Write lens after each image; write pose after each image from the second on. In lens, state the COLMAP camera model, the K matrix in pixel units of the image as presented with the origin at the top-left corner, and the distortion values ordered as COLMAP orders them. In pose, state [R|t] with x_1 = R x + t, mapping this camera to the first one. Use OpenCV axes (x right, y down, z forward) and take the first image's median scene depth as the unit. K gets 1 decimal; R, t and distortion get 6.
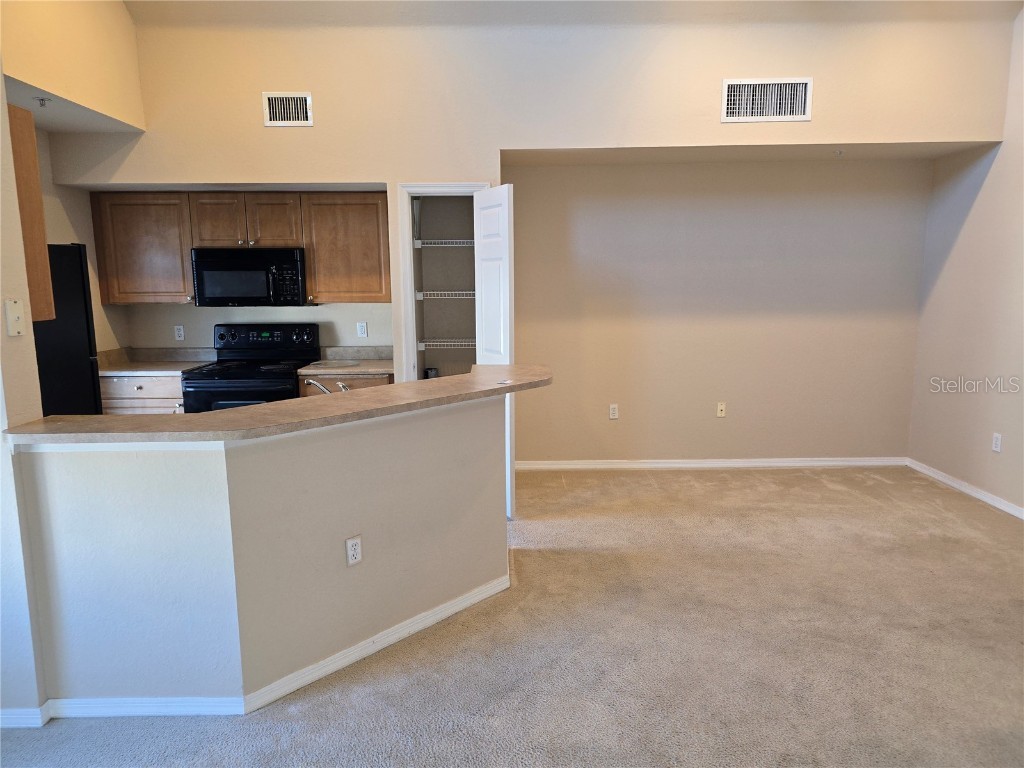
lens RADIAL K [[683.9, 0, 502.4], [0, 683.9, 386.2], [0, 0, 1]] dist [0.054460, -0.049889]
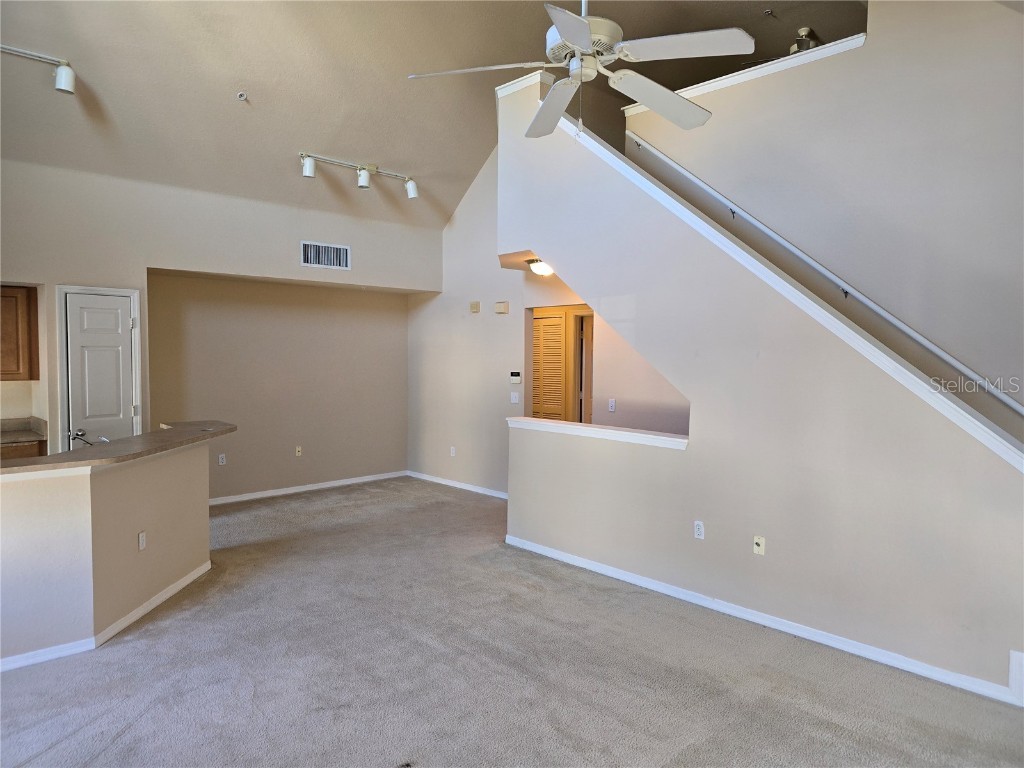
lens RADIAL K [[683.9, 0, 510.3], [0, 683.9, 383.8], [0, 0, 1]] dist [0.054460, -0.049889]
pose [[0.733428, -0.017815, 0.679534, -0.498513], [0.091656, 0.993119, -0.072890, 0.059277], [-0.673560, 0.115743, 0.730014, -0.551559]]
